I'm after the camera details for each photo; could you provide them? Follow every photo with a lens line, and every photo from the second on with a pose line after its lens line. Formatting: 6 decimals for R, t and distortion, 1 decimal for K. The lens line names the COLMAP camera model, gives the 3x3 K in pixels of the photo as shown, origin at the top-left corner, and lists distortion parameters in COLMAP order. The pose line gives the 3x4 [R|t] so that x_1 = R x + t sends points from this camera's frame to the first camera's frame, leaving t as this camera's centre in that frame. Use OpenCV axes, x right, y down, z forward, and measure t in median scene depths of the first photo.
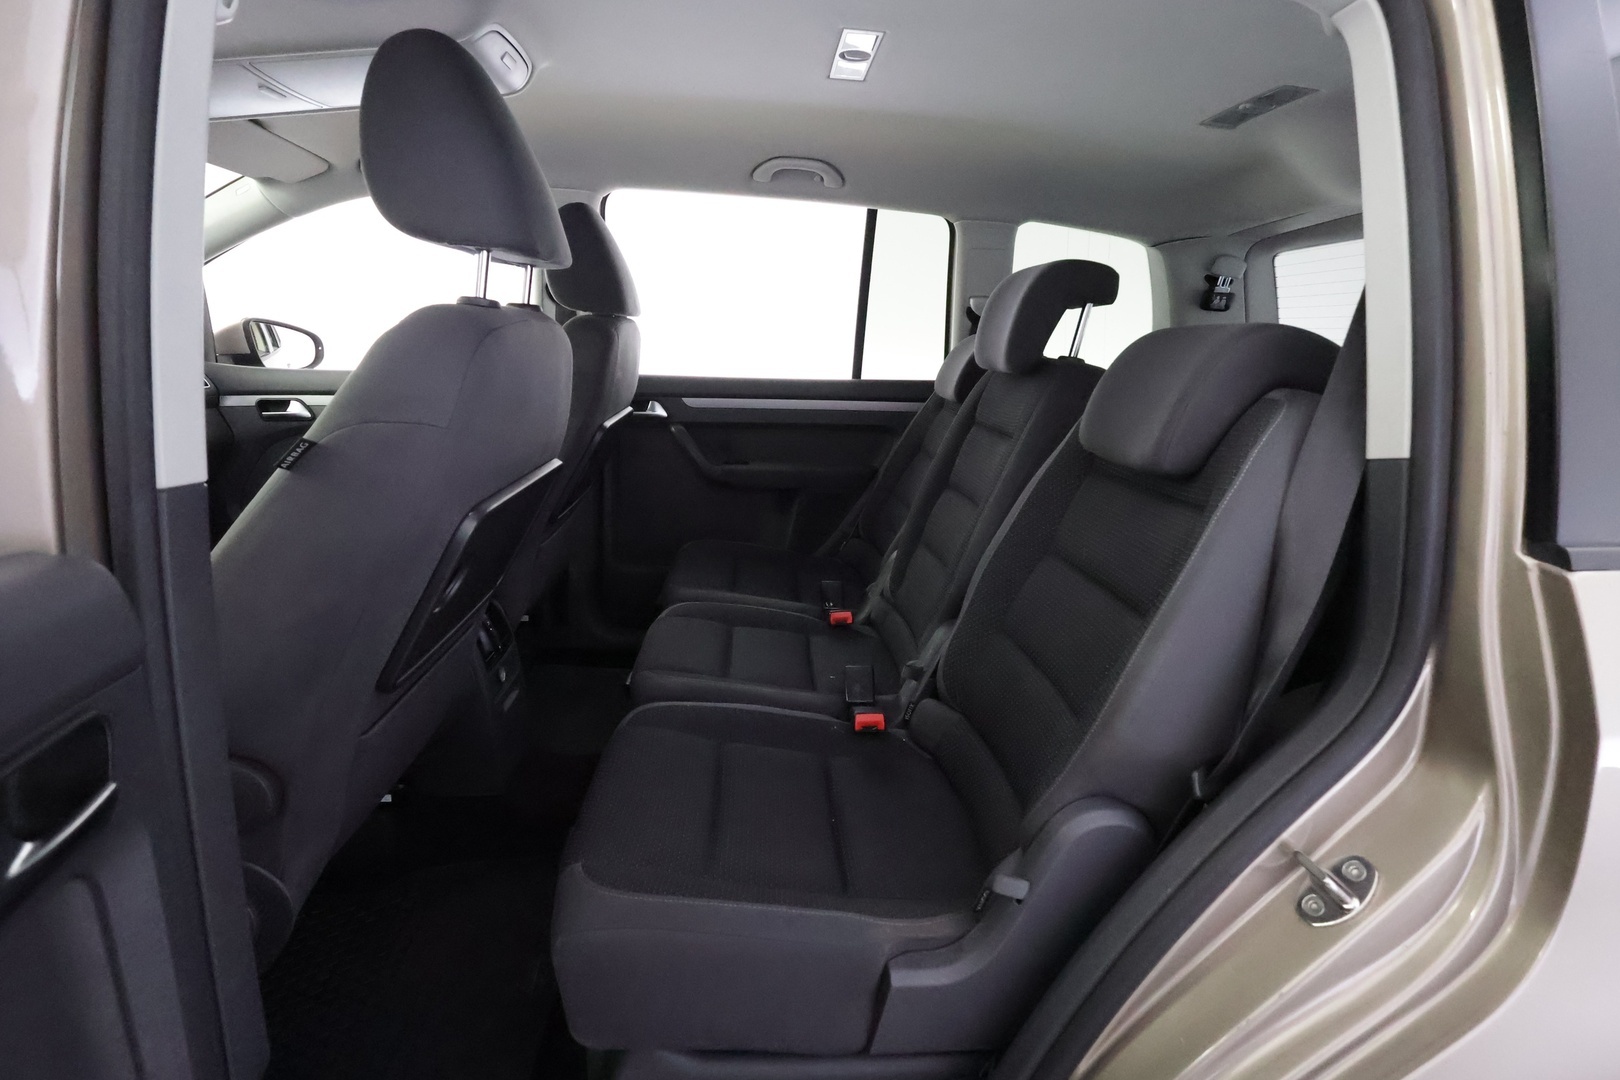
lens RADIAL K [[748.3, 0, 808.6], [0, 748.3, 541.1], [0, 0, 1]] dist [-0.000598, 0.000614]
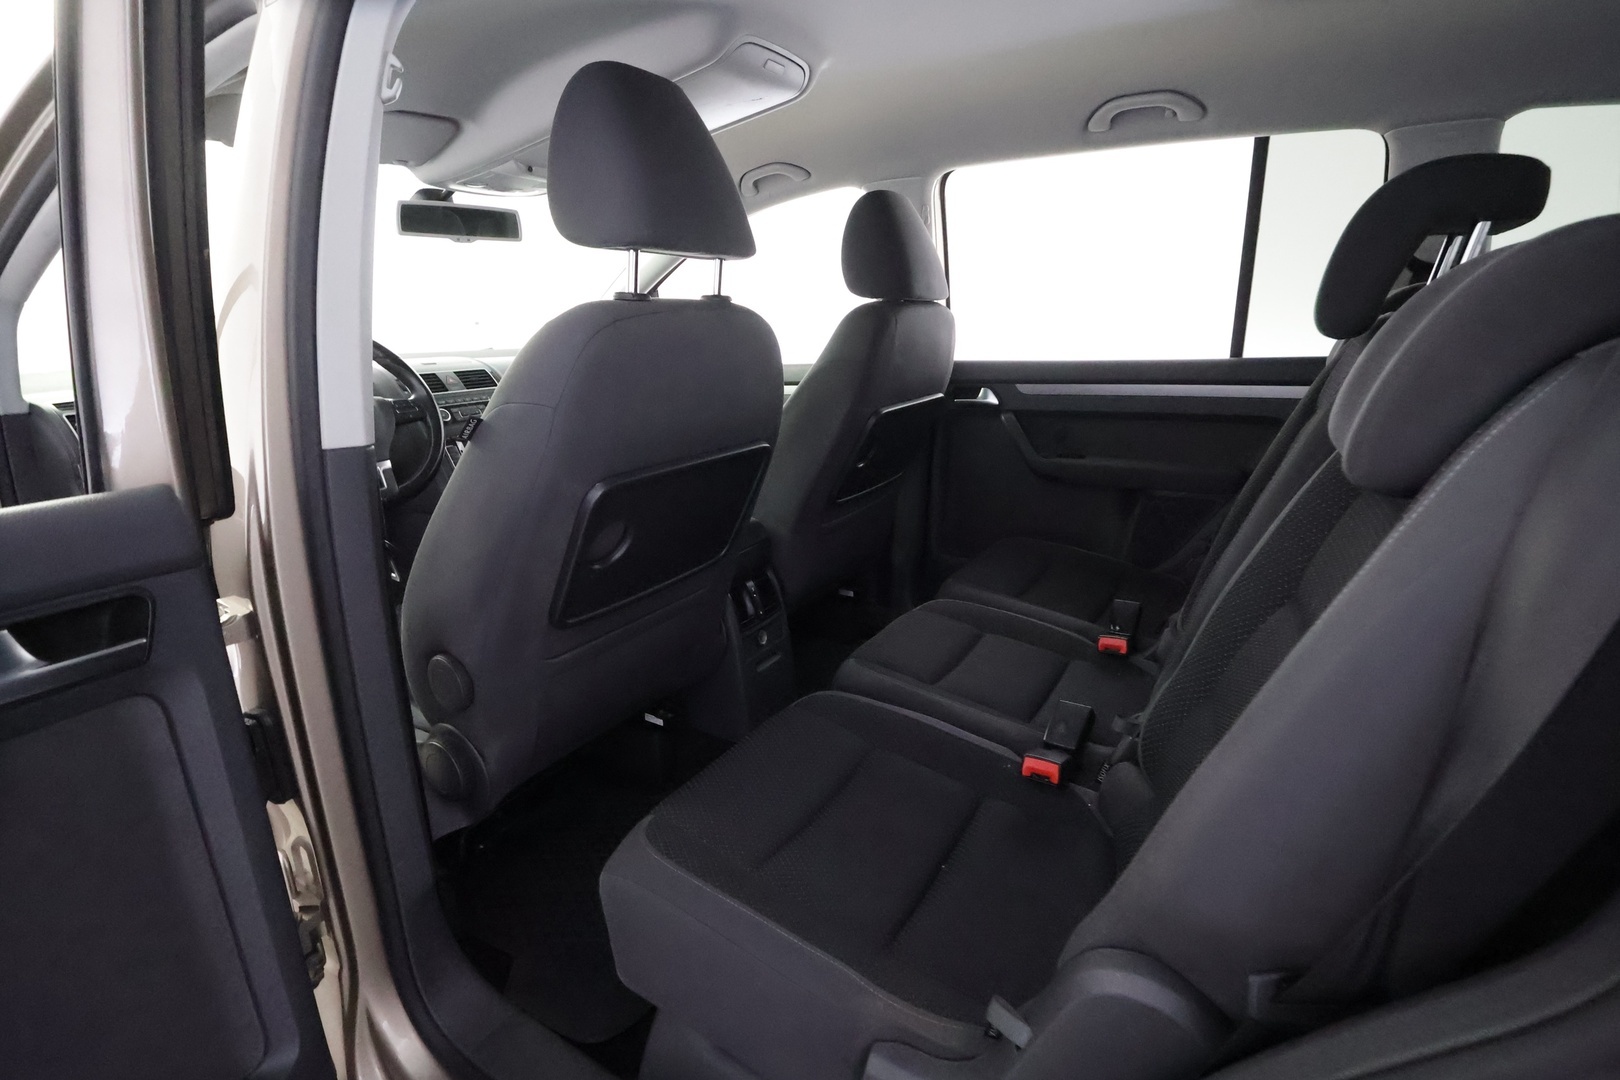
lens RADIAL K [[752.8, 0, 810.4], [0, 752.8, 529.7], [0, 0, 1]] dist [0.026284, 0.000461]
pose [[0.821607, 0.099387, -0.561323, 0.204099], [-0.101221, 0.994472, 0.027924, -0.013381], [0.560995, 0.033875, 0.827126, 0.100055]]
